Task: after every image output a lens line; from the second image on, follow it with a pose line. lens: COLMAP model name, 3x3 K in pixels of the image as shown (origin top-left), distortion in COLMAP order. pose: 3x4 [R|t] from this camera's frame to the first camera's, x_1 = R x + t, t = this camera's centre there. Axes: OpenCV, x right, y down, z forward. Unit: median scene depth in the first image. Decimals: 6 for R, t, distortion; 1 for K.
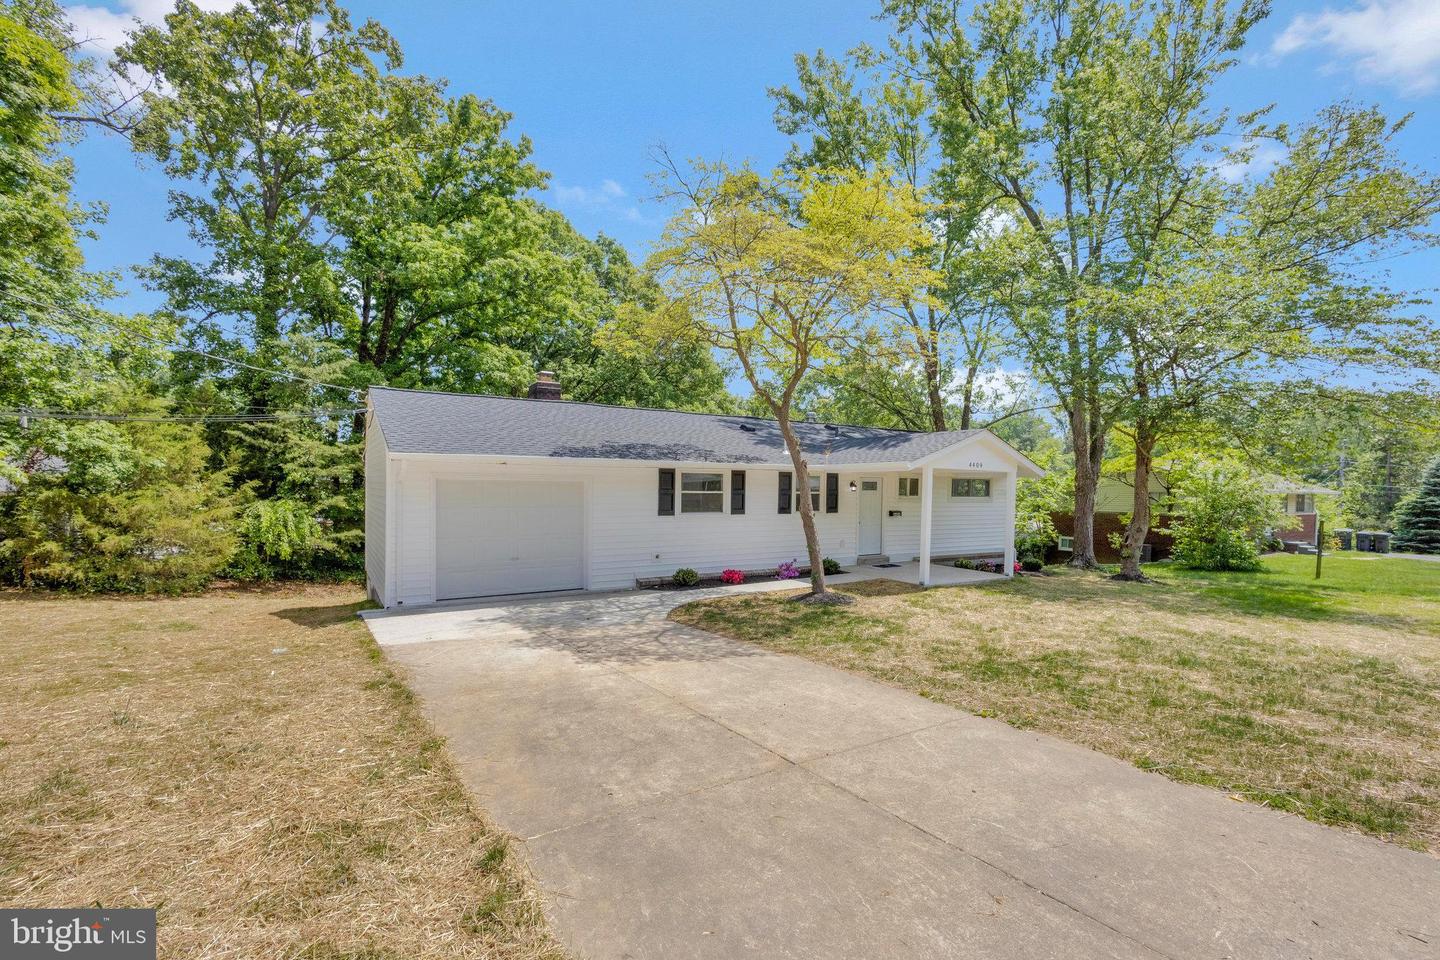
lens RADIAL K [[651.0, 0, 731.1], [0, 651.0, 506.6], [0, 0, 1]] dist [-0.000775, -0.000113]
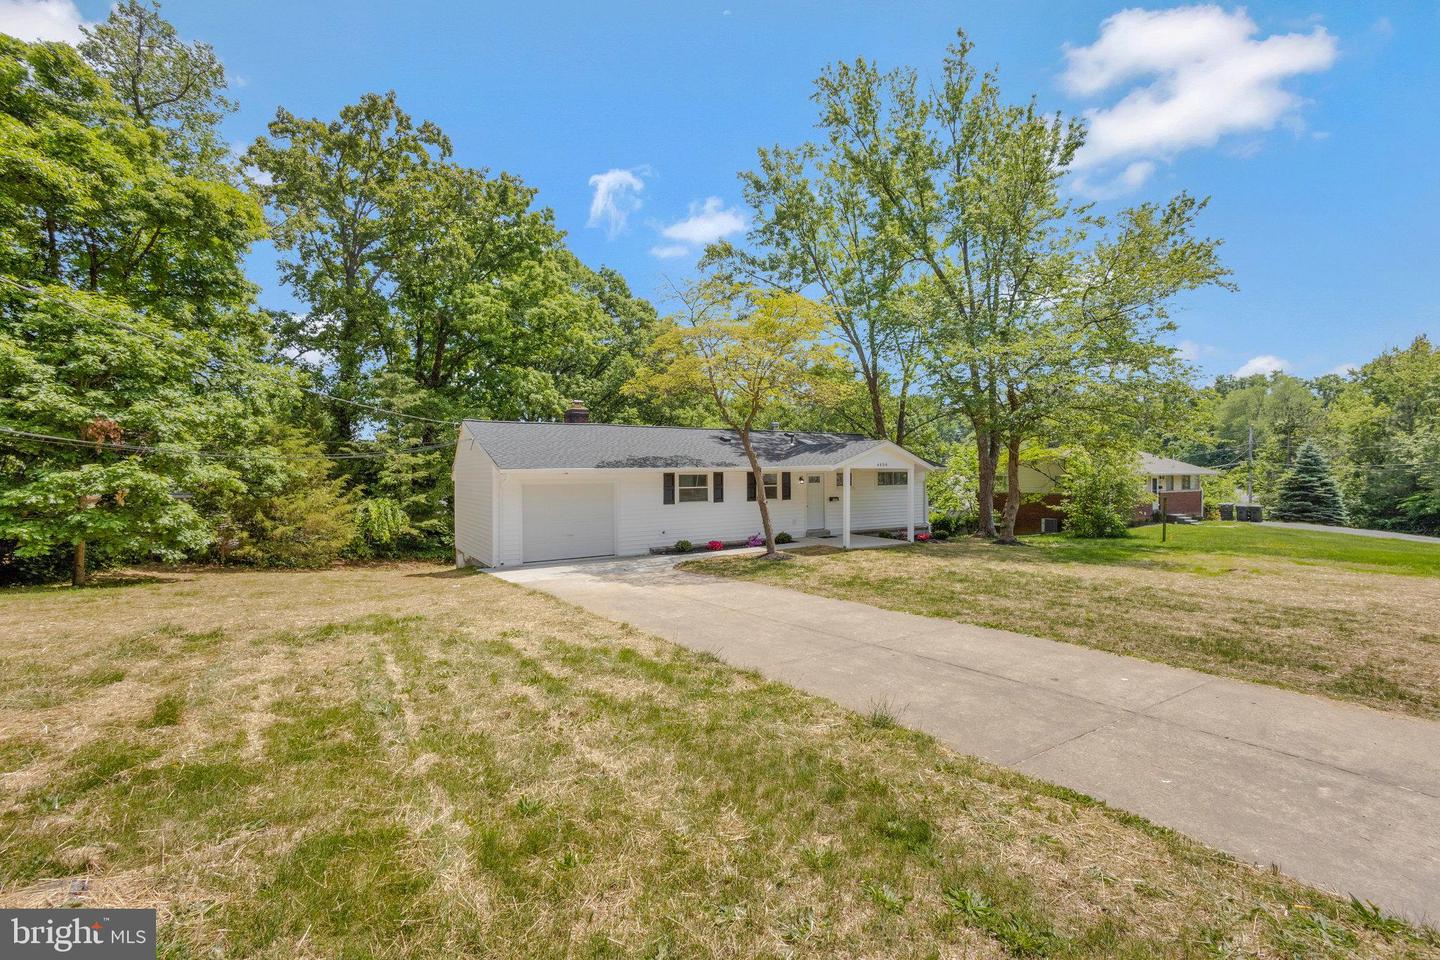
lens RADIAL K [[620.4, 0, 721.9], [0, 620.4, 482.2], [0, 0, 1]] dist [0.001072, -0.000205]
pose [[0.999783, -0.020783, 0.001624, 0.013011], [0.020807, 0.999645, -0.016617, -0.007726], [-0.001278, 0.016647, 0.999861, -0.292235]]
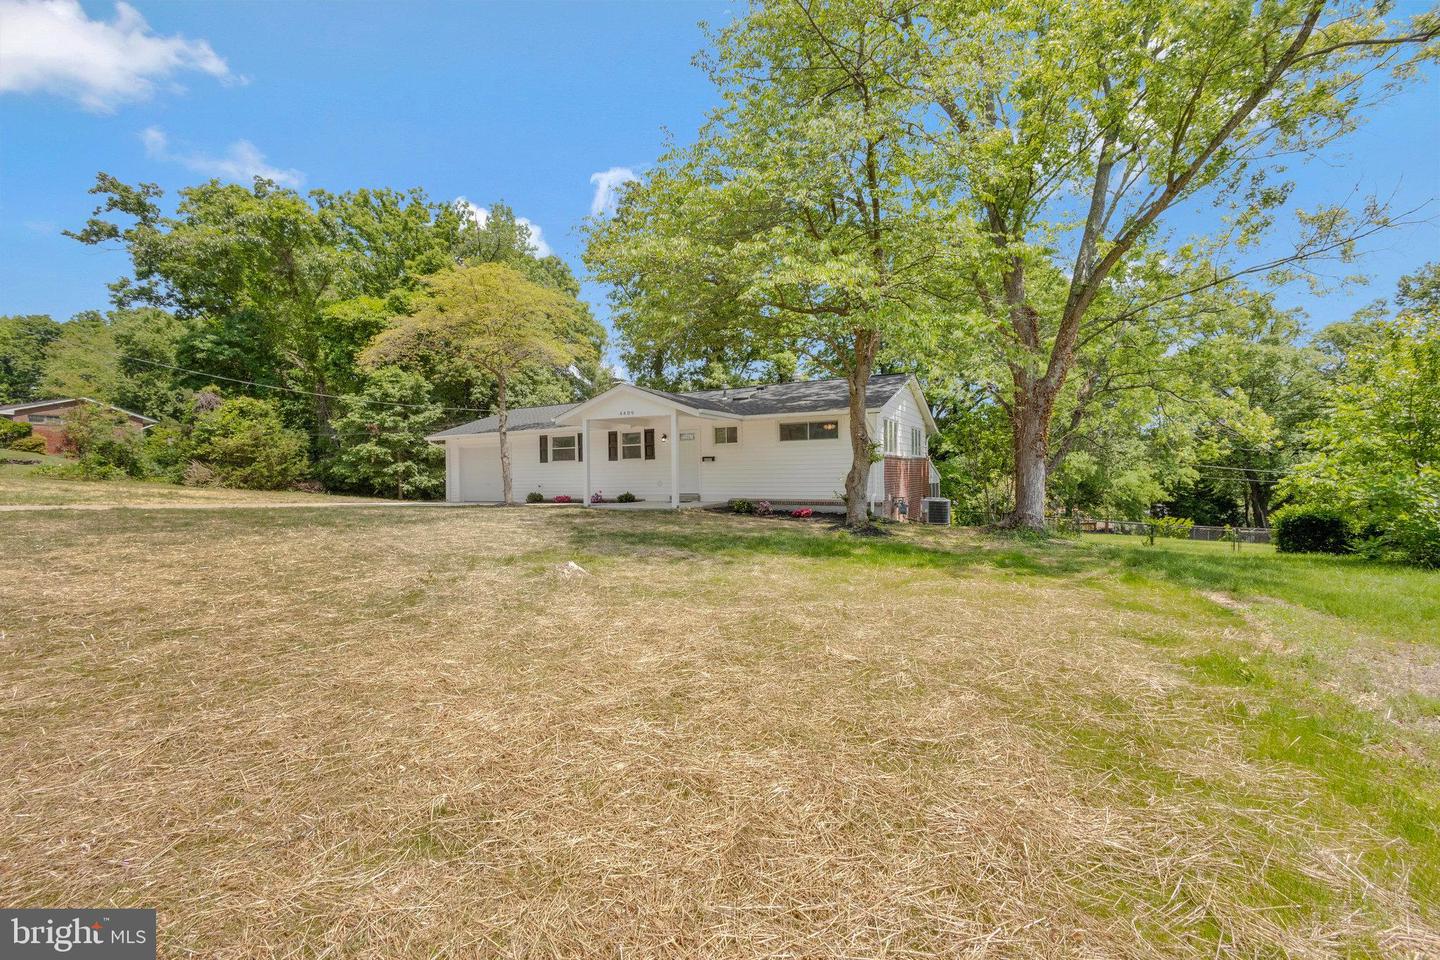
lens RADIAL K [[620.4, 0, 721.9], [0, 620.4, 482.2], [0, 0, 1]] dist [0.001072, -0.000205]
pose [[0.486744, -0.011455, -0.873470, 1.144733], [-0.006666, 0.999836, -0.016827, 0.065409], [0.873520, 0.014013, 0.486587, 0.459702]]
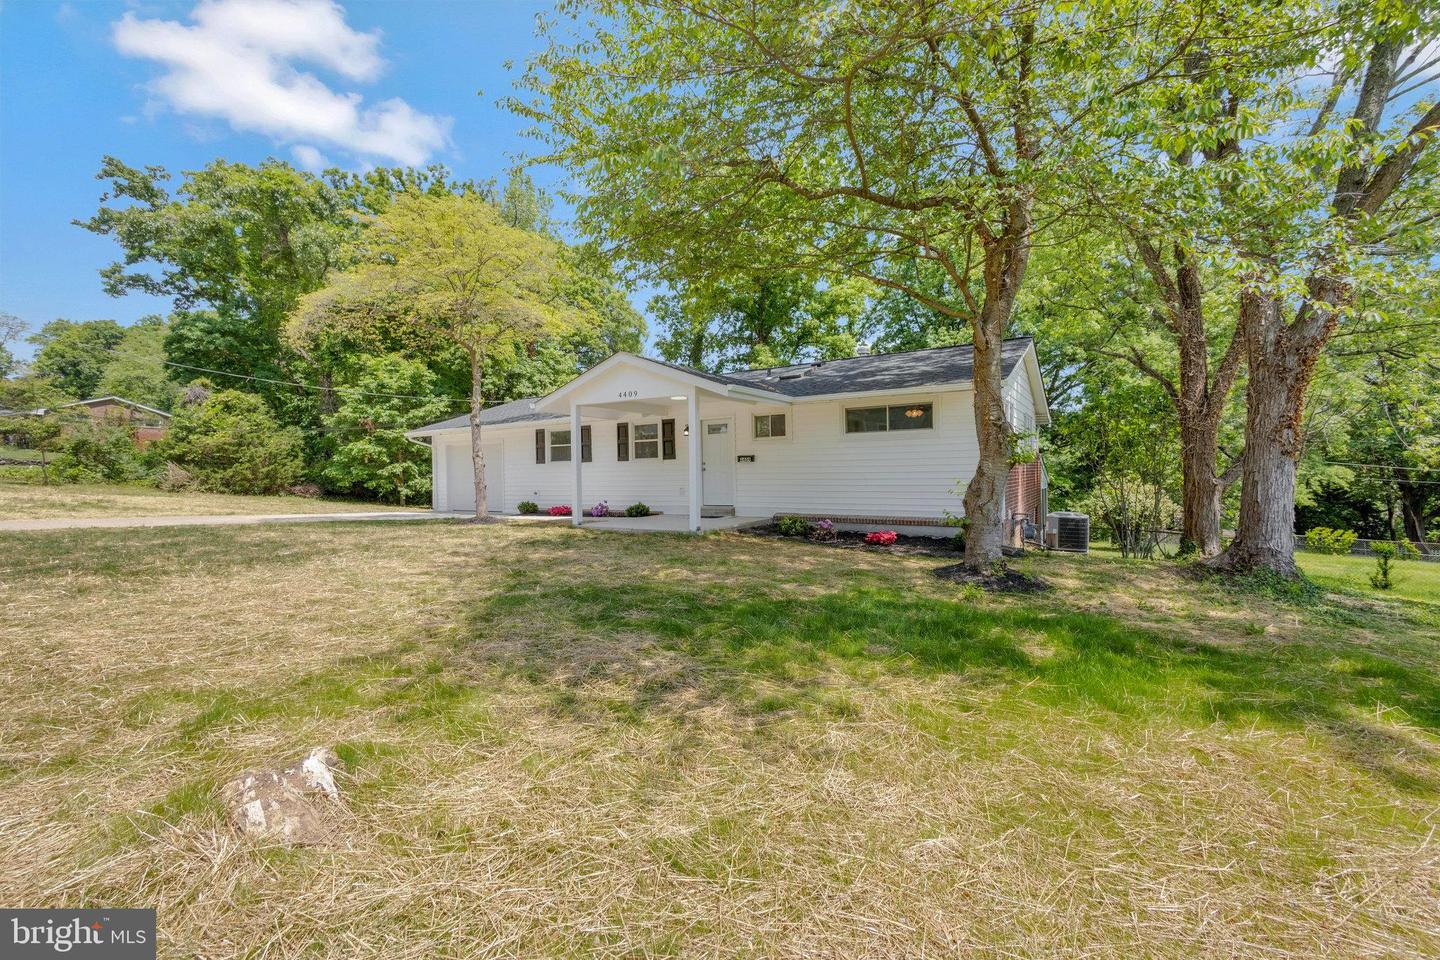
lens RADIAL K [[616.9, 0, 720.0], [0, 616.9, 480.0], [0, 0, 1]] dist [-0.002253, -0.000209]
pose [[0.412881, -0.011784, -0.910709, 0.903954], [-0.007740, 0.999835, -0.016446, 0.048390], [0.910752, 0.013839, 0.412722, 0.602771]]
